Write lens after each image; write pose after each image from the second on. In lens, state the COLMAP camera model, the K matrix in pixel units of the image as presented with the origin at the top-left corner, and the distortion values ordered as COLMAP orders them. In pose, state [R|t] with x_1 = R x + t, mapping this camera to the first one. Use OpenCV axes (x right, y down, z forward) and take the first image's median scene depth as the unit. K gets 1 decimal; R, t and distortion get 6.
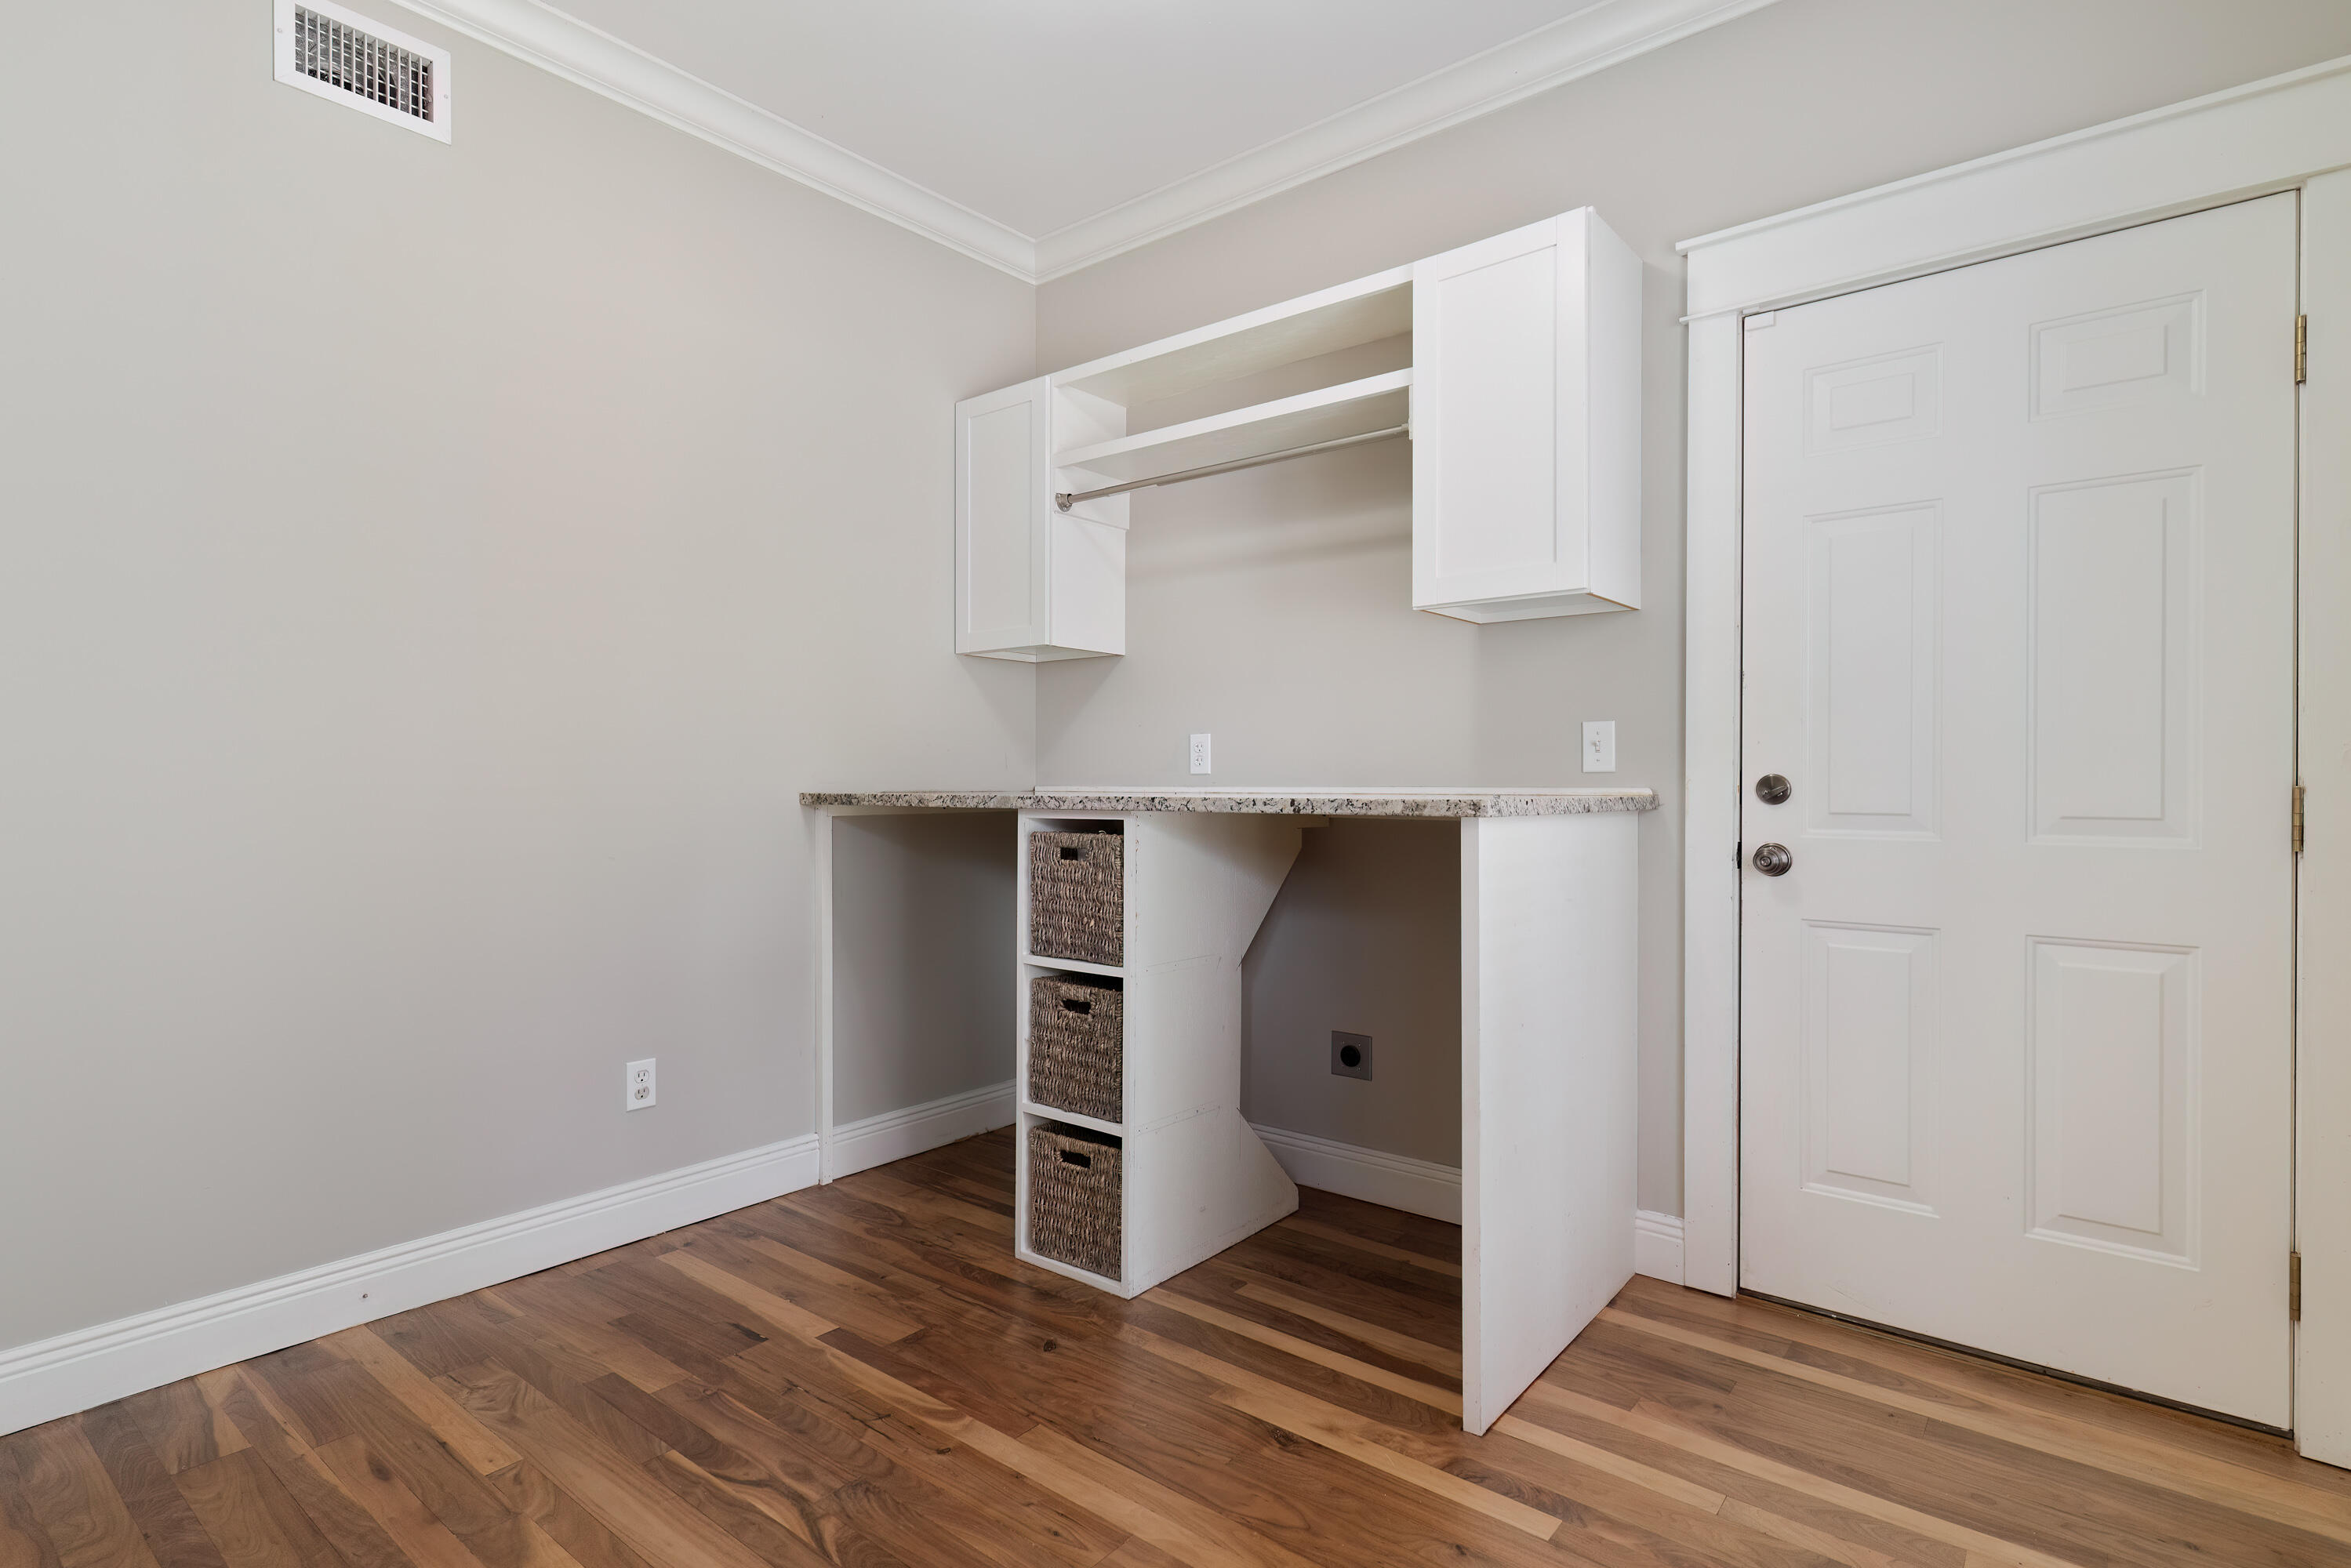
lens RADIAL K [[1158.4, 0, 1165.5], [0, 1158.4, 786.6], [0, 0, 1]] dist [0.000758, -0.002997]
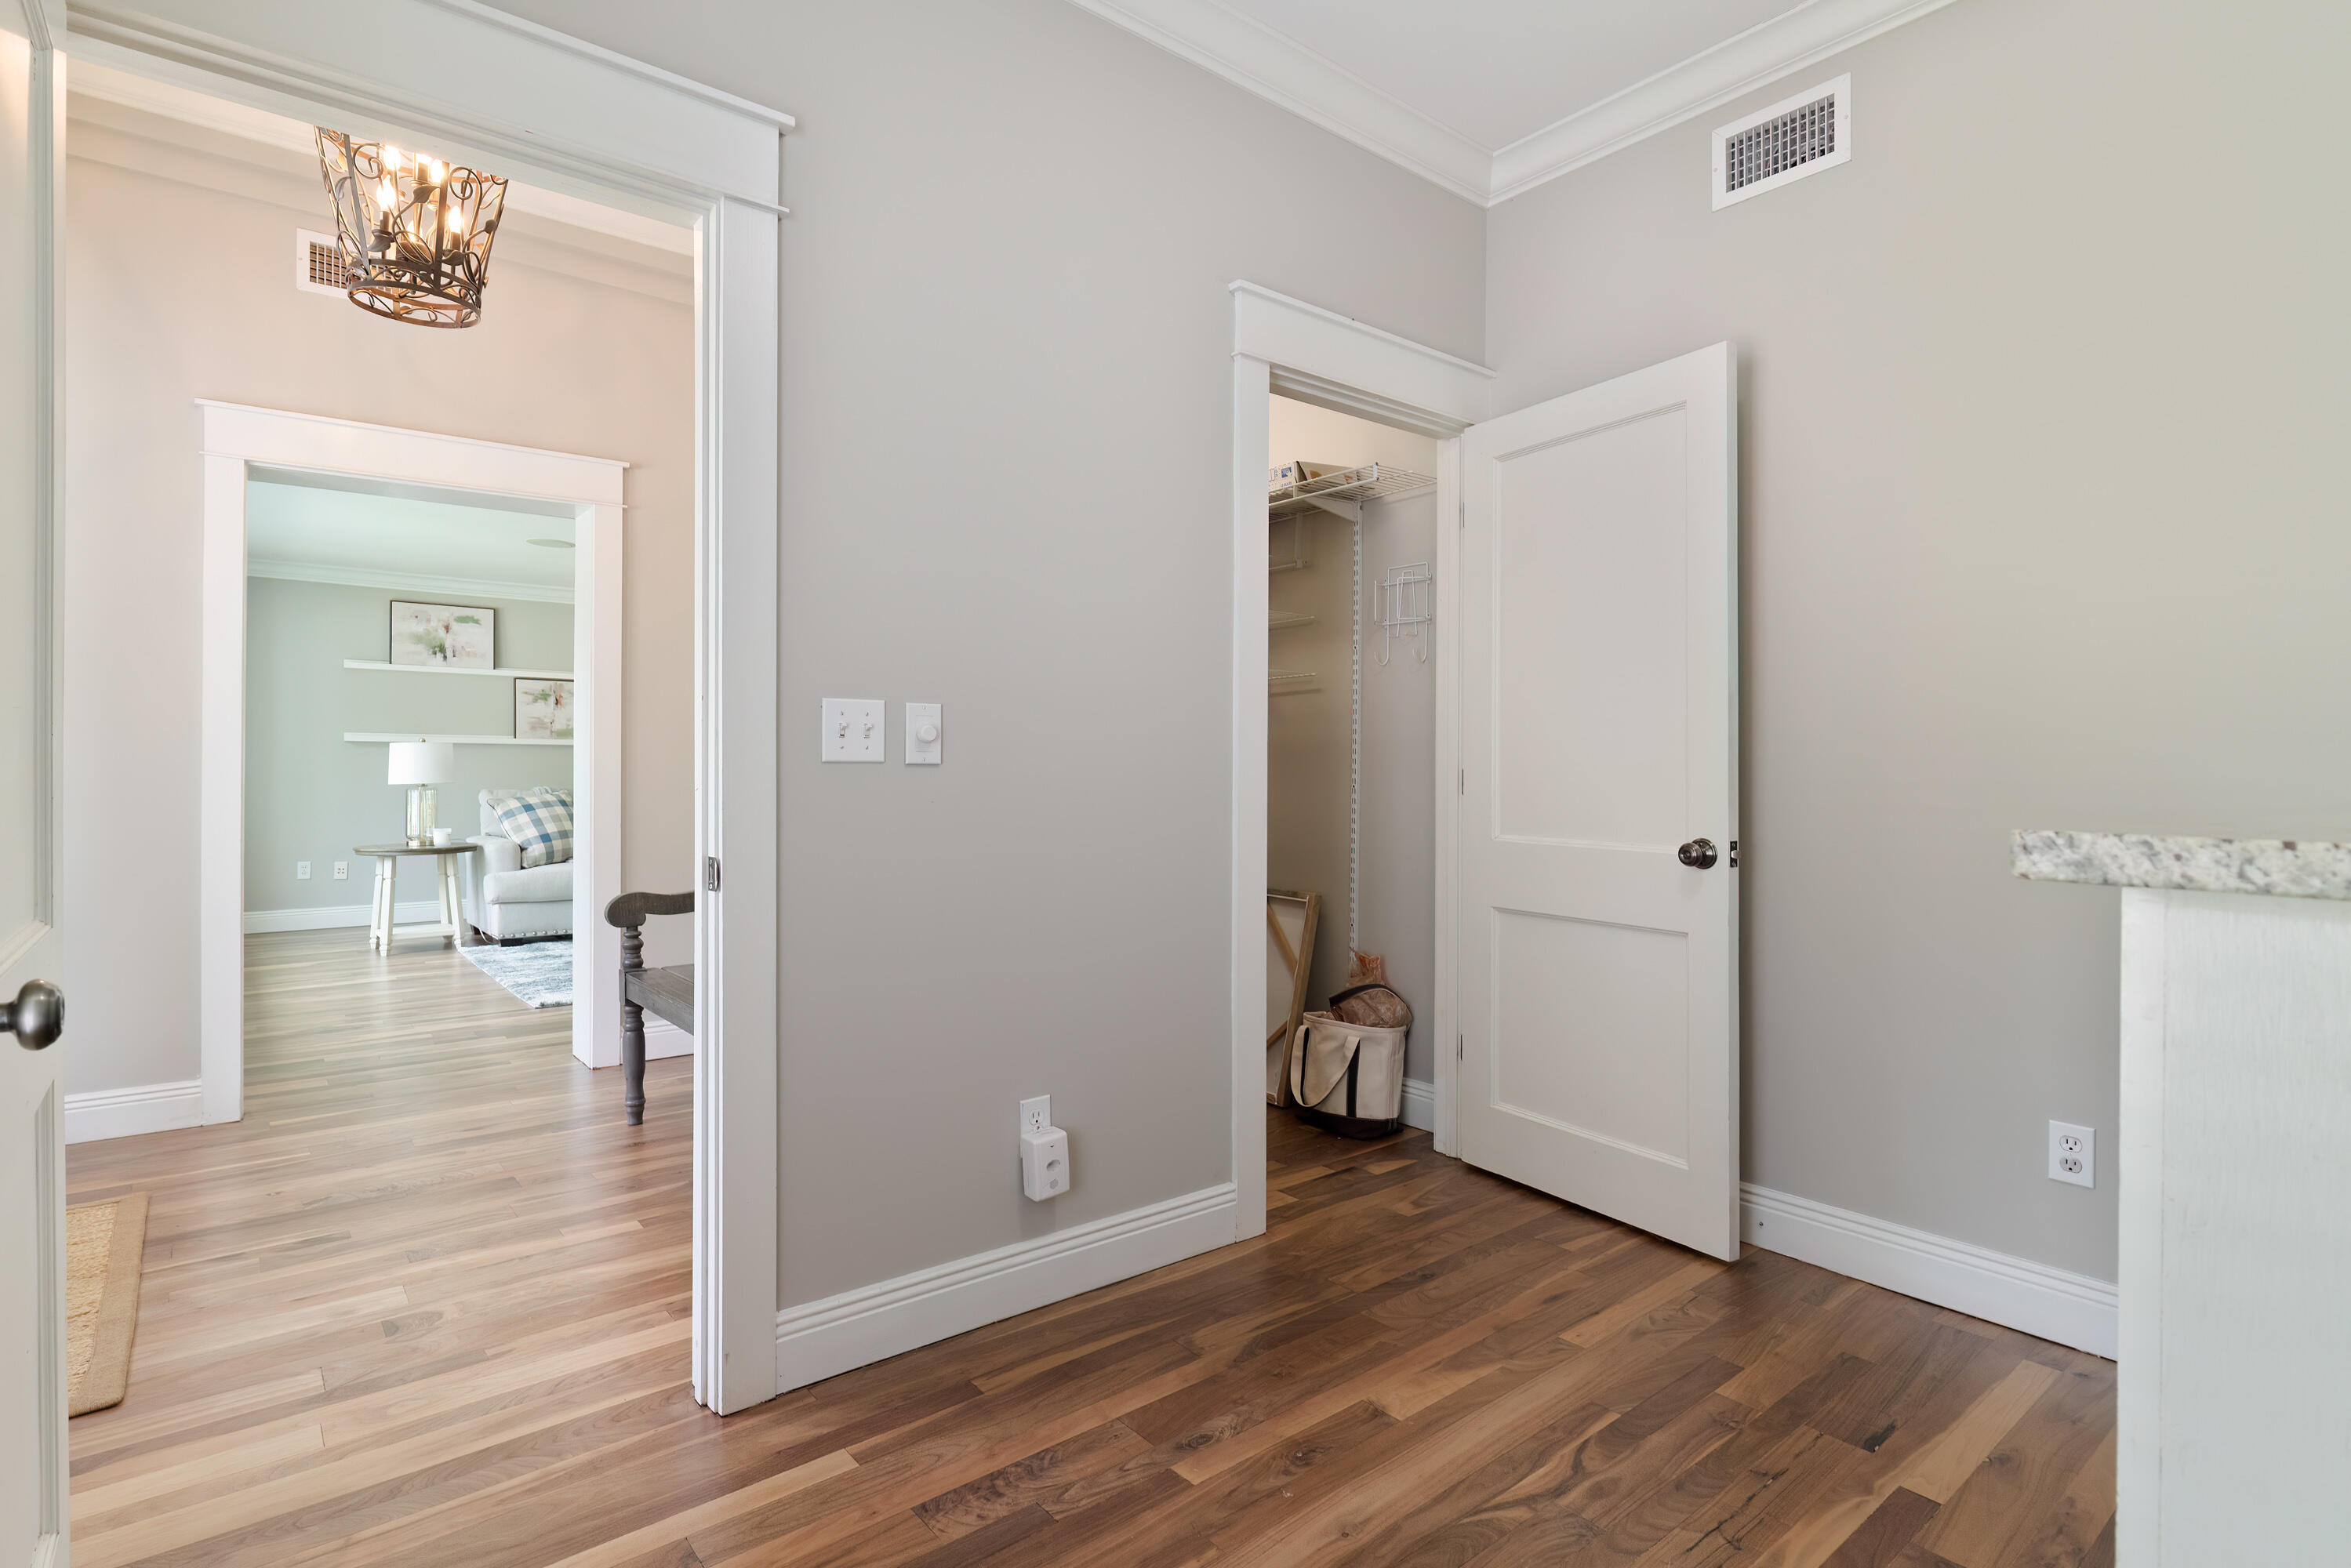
lens RADIAL K [[1158.4, 0, 1165.5], [0, 1158.4, 775.8], [0, 0, 1]] dist [0.000758, -0.002997]
pose [[-0.211112, 0.001046, -0.977461, 0.589403], [-0.006205, 0.999978, 0.002410, -0.004071], [0.977442, 0.006573, -0.211101, 0.702838]]
